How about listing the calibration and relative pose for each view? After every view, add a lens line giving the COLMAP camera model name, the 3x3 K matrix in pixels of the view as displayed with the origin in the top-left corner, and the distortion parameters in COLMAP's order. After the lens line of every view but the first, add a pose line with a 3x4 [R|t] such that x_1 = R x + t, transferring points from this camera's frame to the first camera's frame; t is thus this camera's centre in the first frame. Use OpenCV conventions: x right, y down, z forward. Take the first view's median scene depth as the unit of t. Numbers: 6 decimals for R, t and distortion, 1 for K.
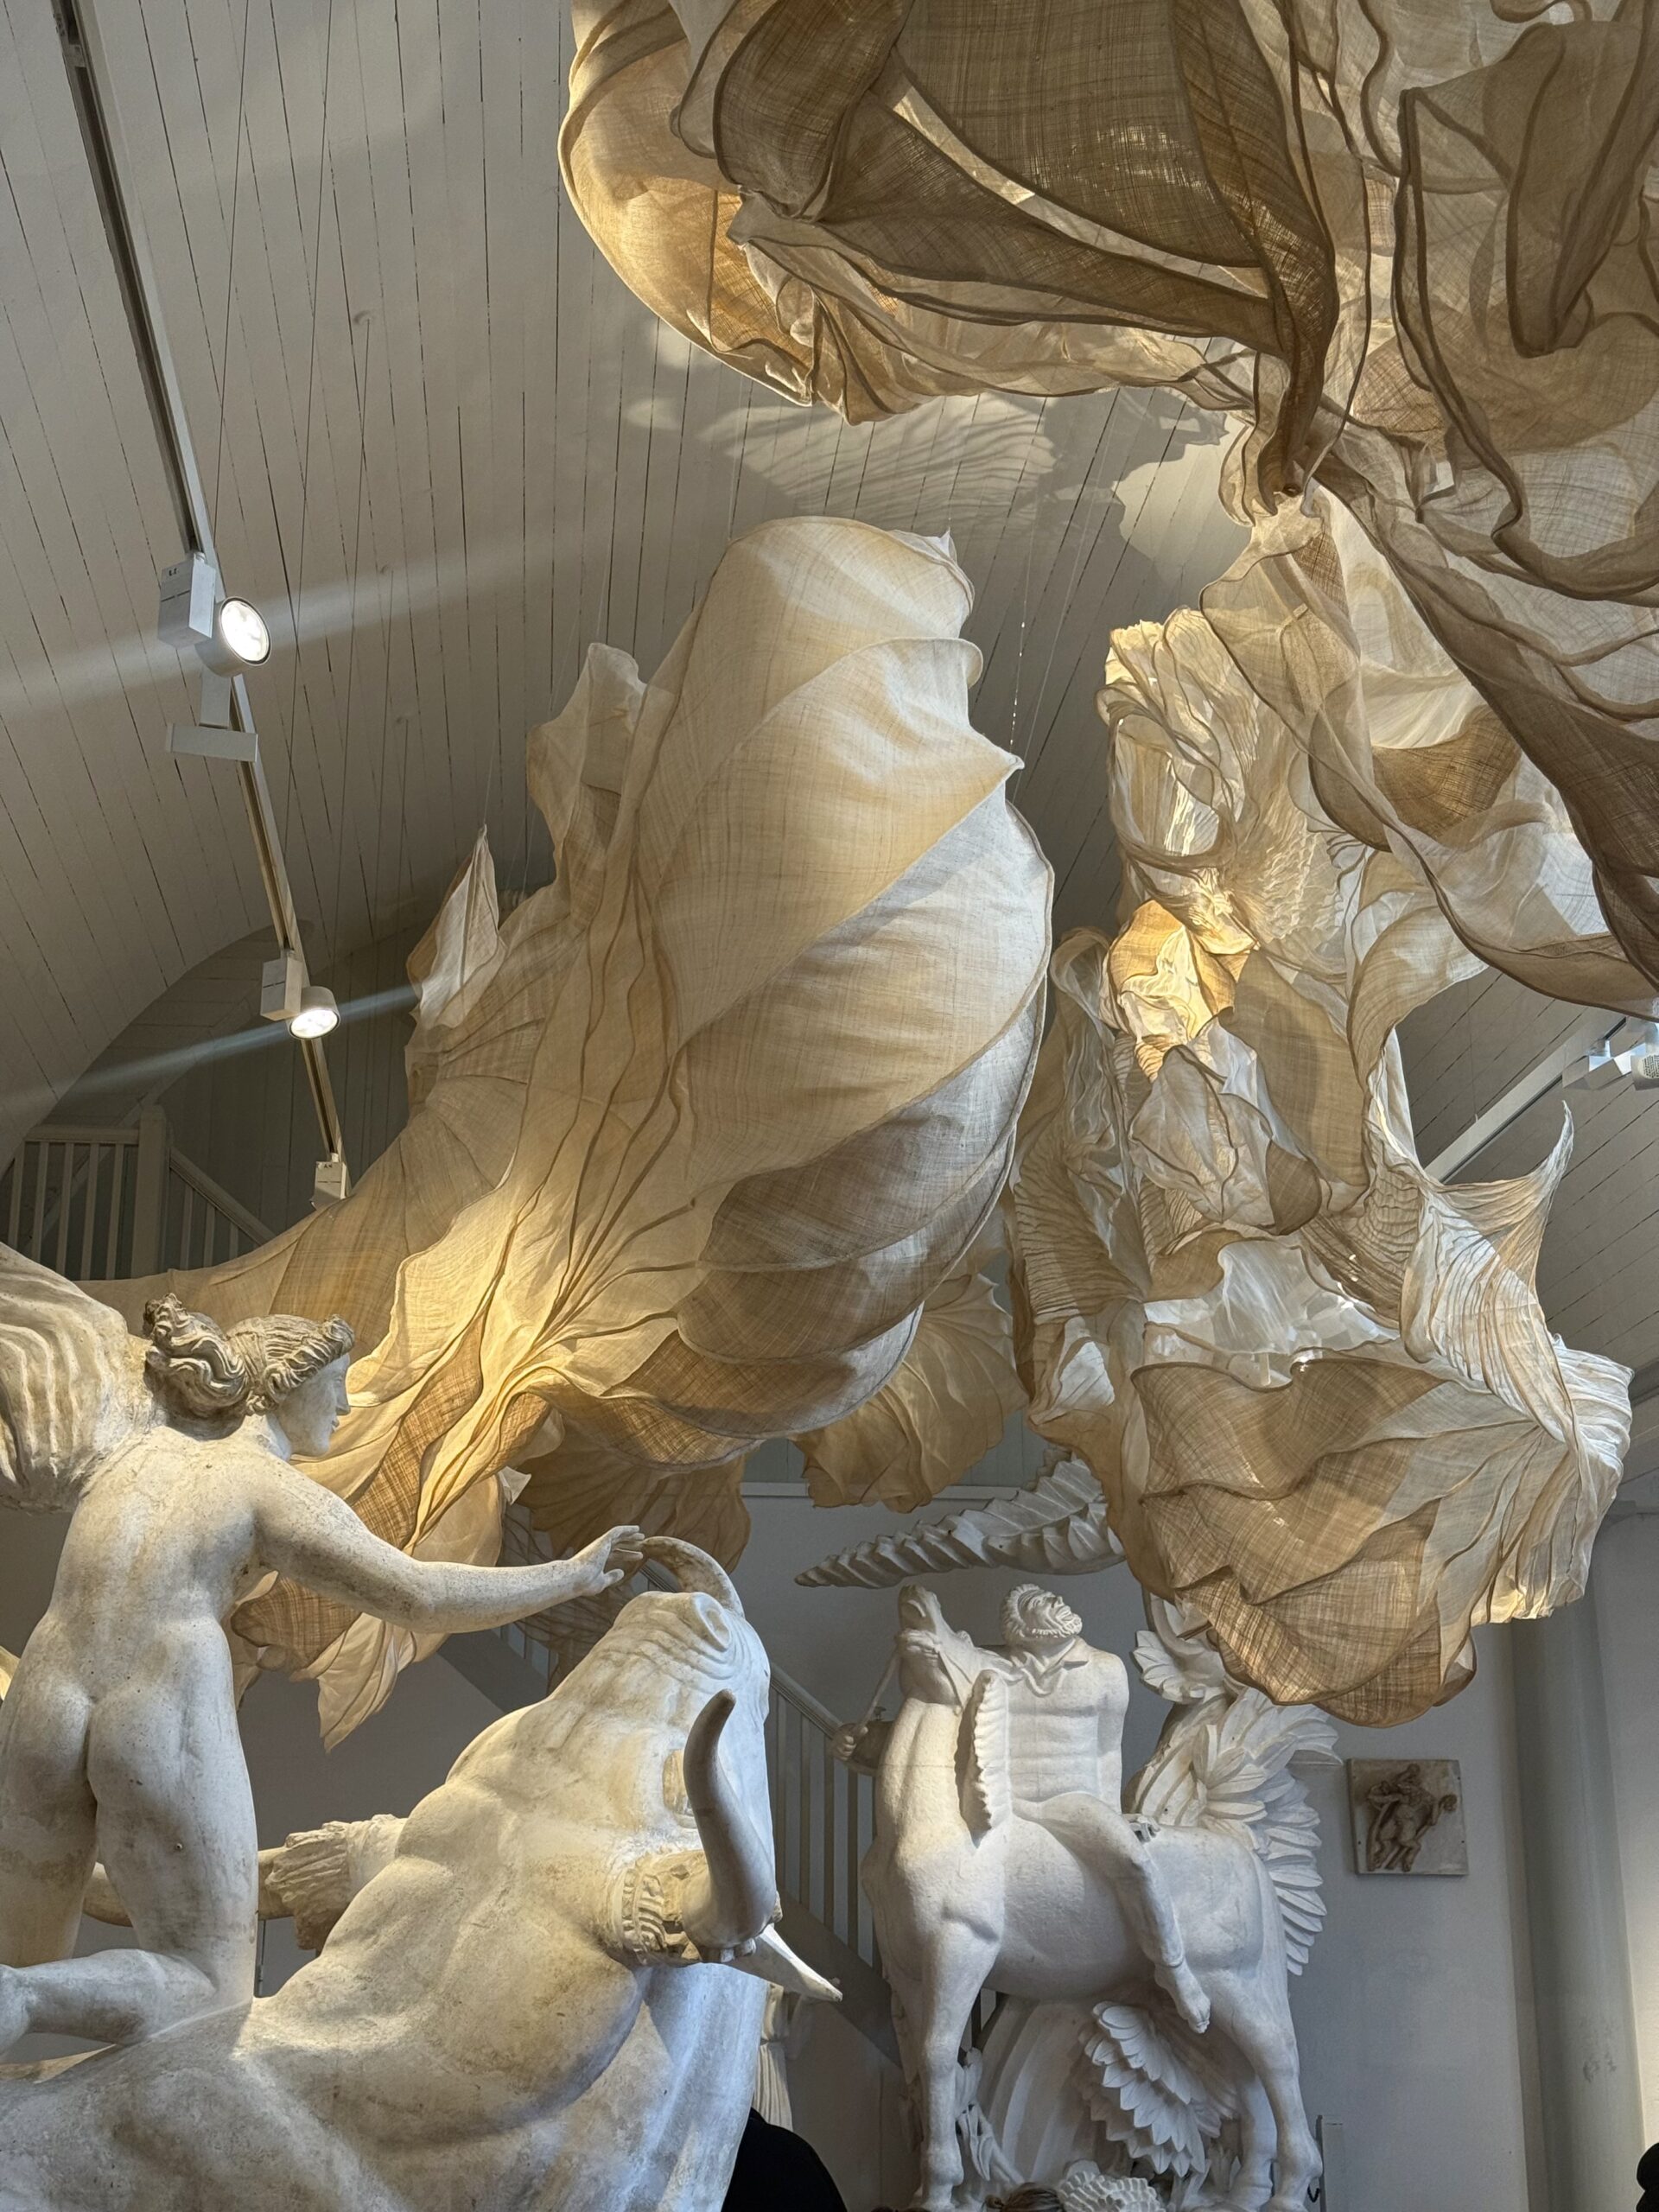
lens RADIAL K [[3106.9, 0, 855.5], [0, 3106.9, 1248.1], [0, 0, 1]] dist [0.655263, -2.567193]
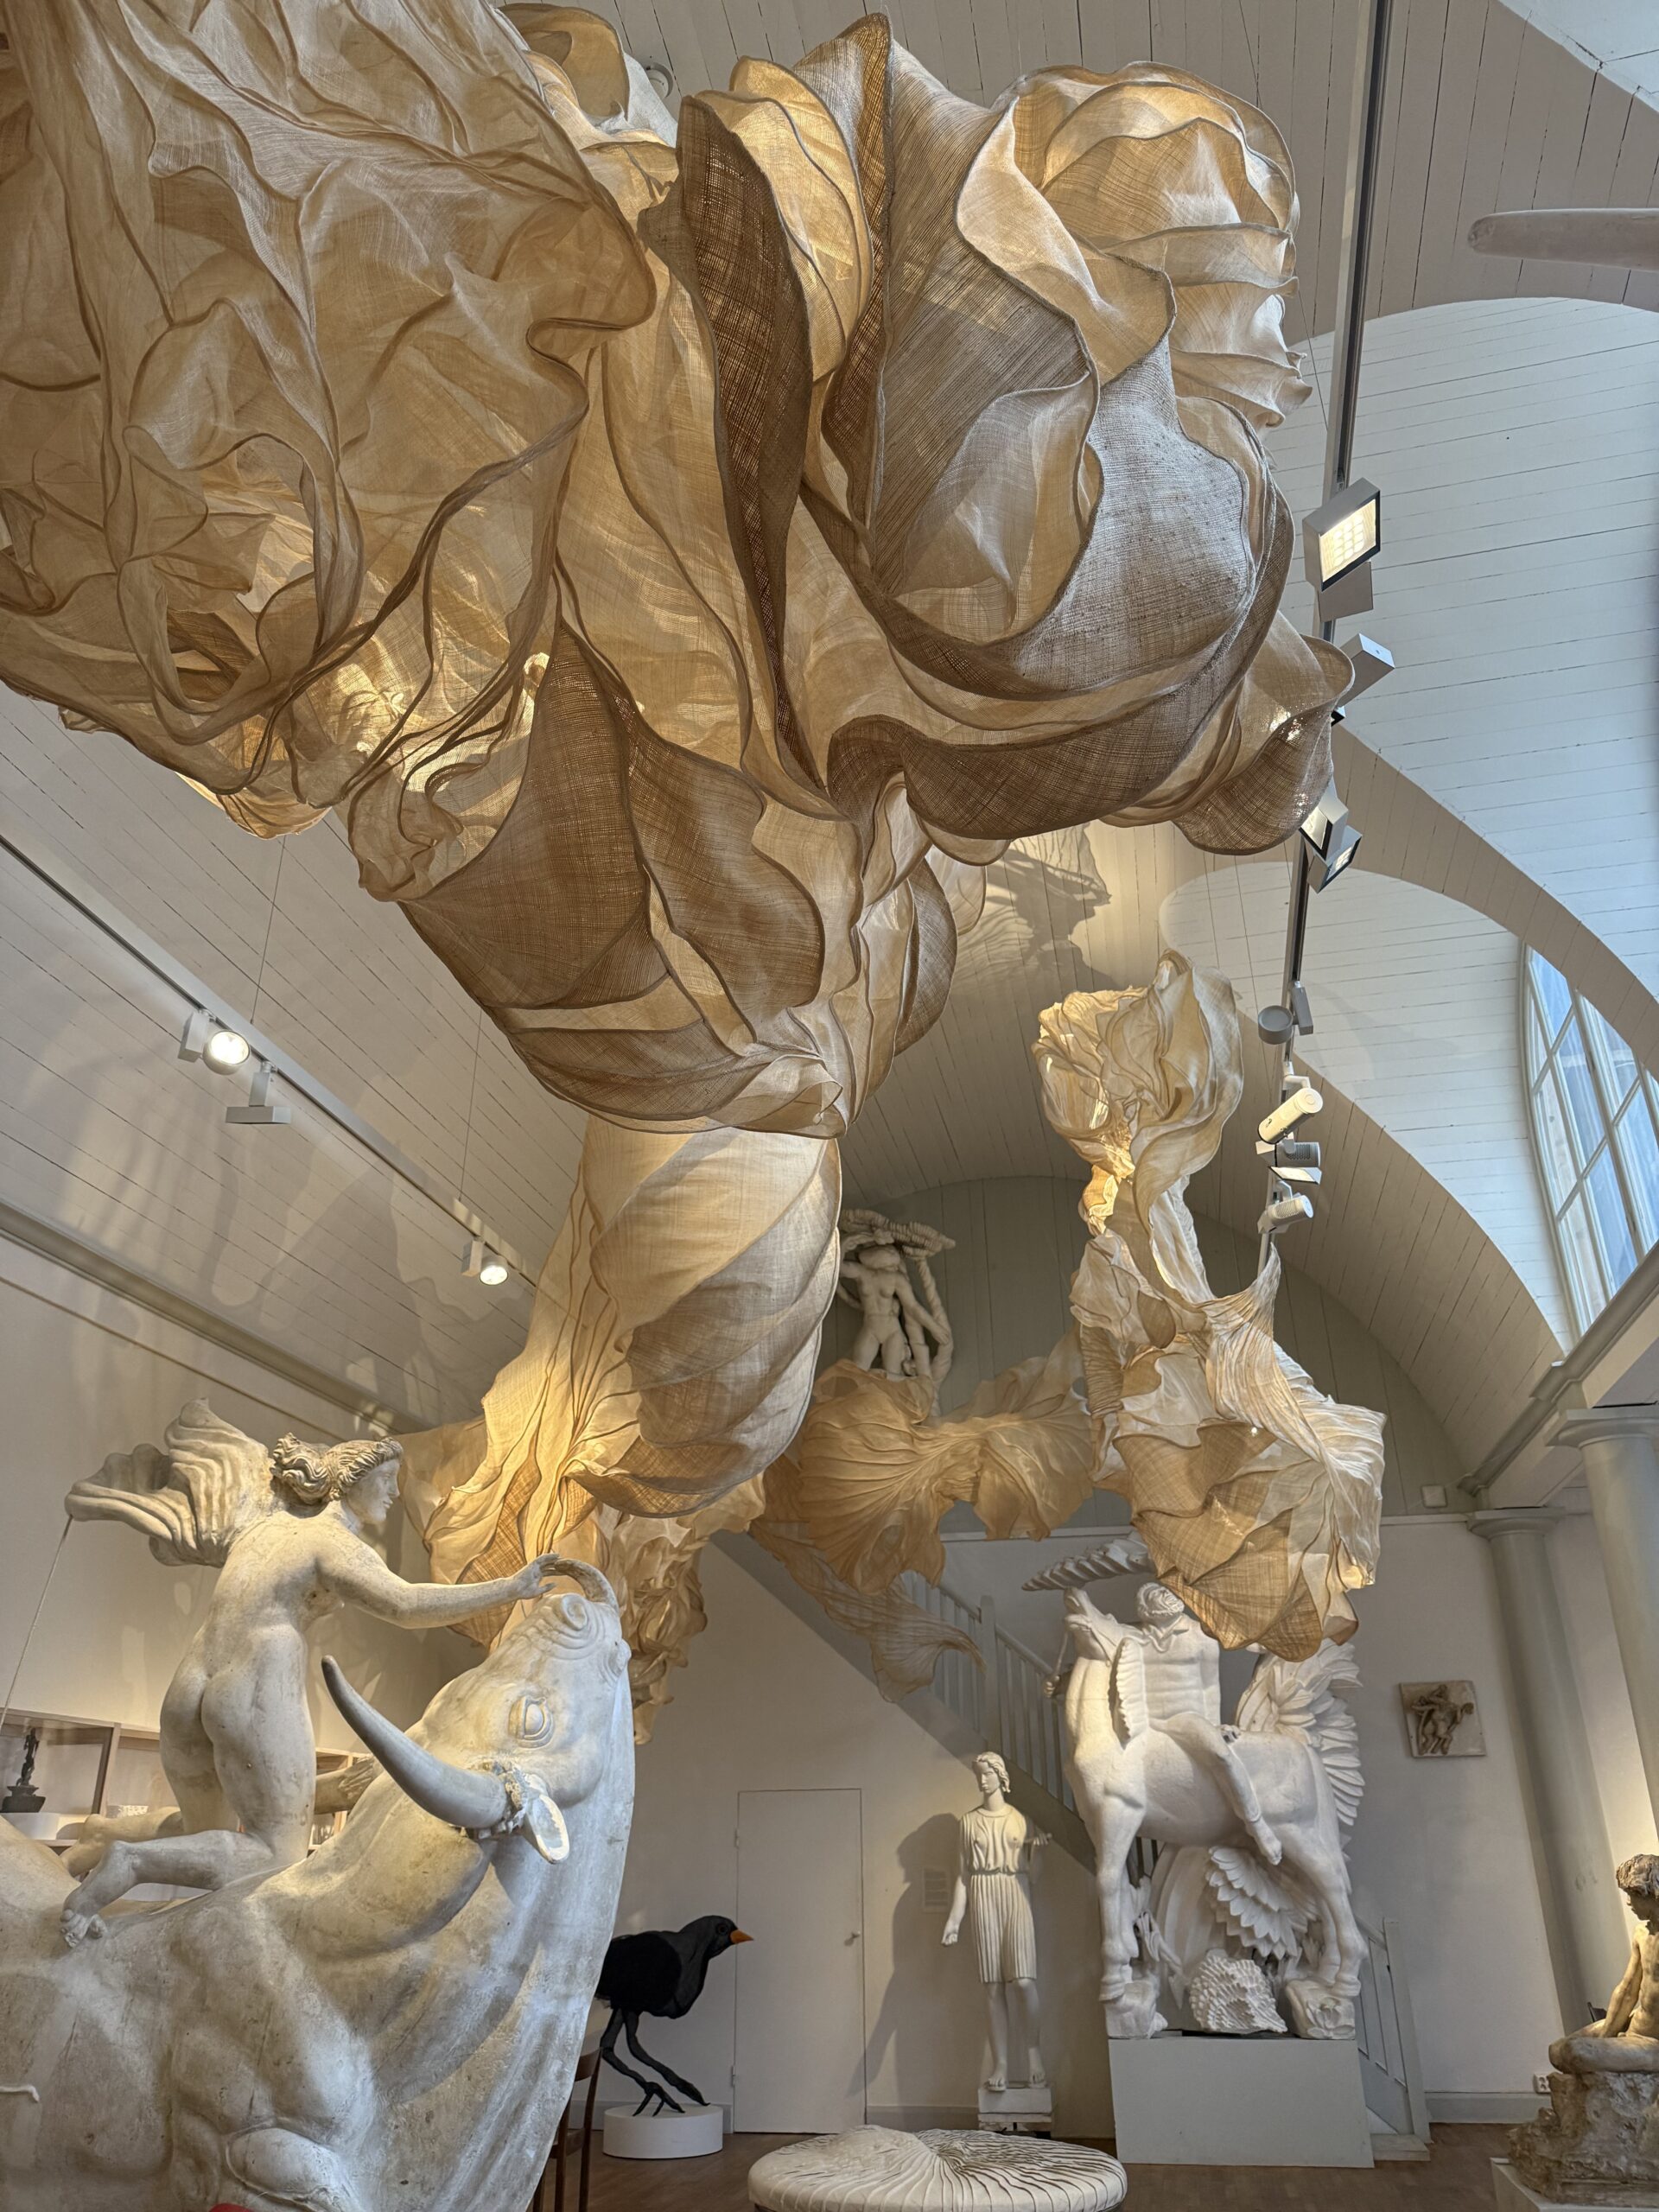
lens RADIAL K [[1587.4, 0, 831.8], [0, 1587.4, 1135.0], [0, 0, 1]] dist [0.126209, -0.186674]
pose [[0.949662, -0.137624, -0.281428, 0.173196], [0.084957, 0.977812, -0.191486, 0.024999], [0.301536, 0.157937, 0.940283, 0.118083]]
